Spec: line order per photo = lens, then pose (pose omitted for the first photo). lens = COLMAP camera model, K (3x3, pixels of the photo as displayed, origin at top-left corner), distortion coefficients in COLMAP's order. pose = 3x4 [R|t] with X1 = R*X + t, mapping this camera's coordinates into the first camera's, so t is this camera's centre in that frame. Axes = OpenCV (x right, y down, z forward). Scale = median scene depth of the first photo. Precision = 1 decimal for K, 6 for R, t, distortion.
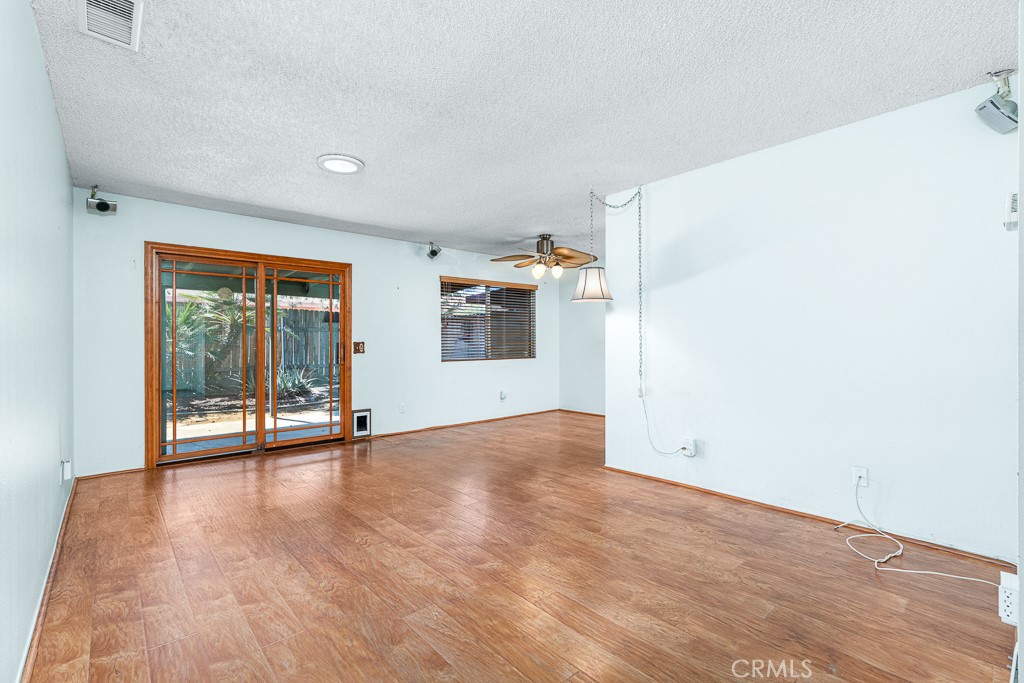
lens RADIAL K [[458.9, 0, 513.9], [0, 458.9, 341.4], [0, 0, 1]] dist [0.003058, 0.000973]
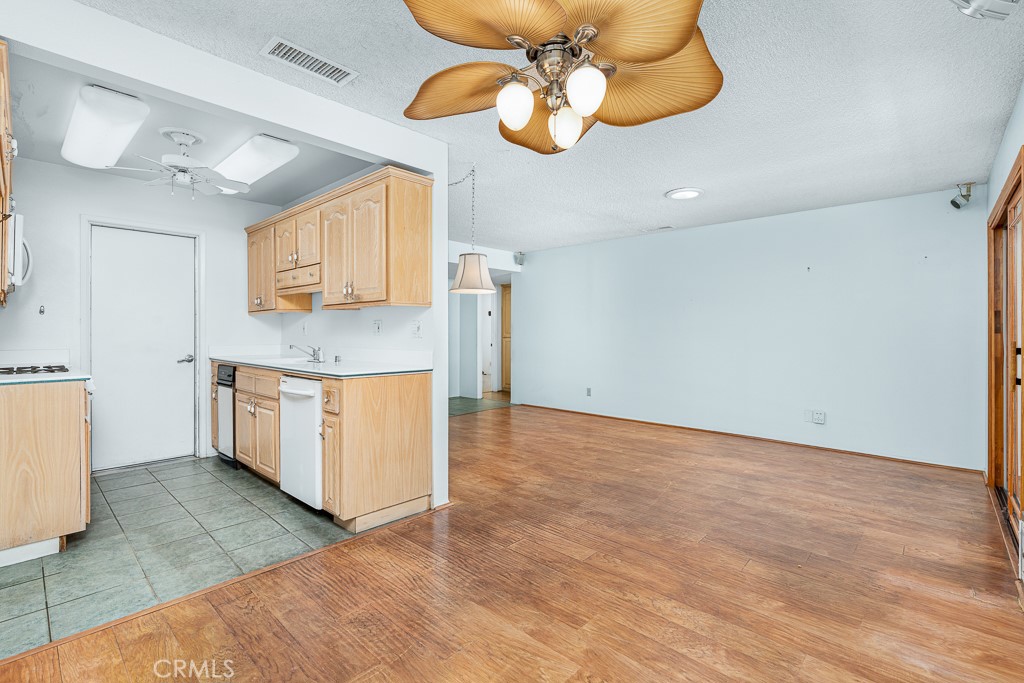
lens RADIAL K [[458.9, 0, 513.7], [0, 458.9, 337.4], [0, 0, 1]] dist [0.003058, 0.000973]
pose [[-0.994432, 0.002109, -0.105362, 0.241017], [0.001842, 0.999995, 0.002633, -0.001506], [0.105367, 0.002425, -0.994430, 2.481023]]
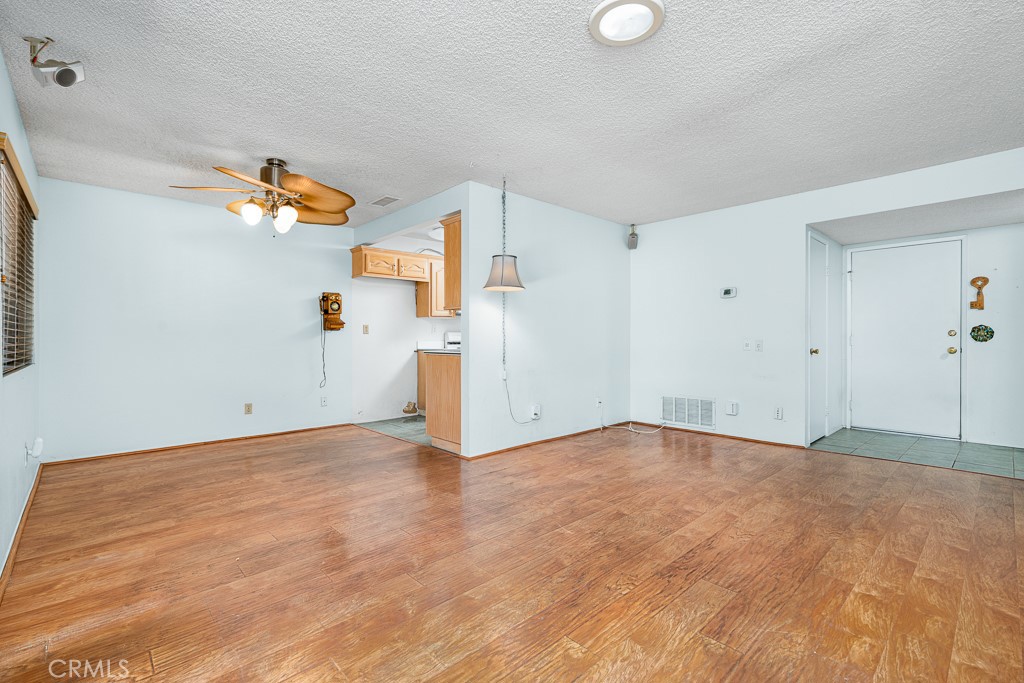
lens RADIAL K [[458.9, 0, 515.7], [0, 458.9, 343.0], [0, 0, 1]] dist [0.003058, 0.000973]
pose [[-0.032751, -0.000949, 0.999463, -1.097172], [-0.002888, 0.999995, 0.000854, 0.038380], [-0.999459, -0.002859, -0.032754, 1.318631]]
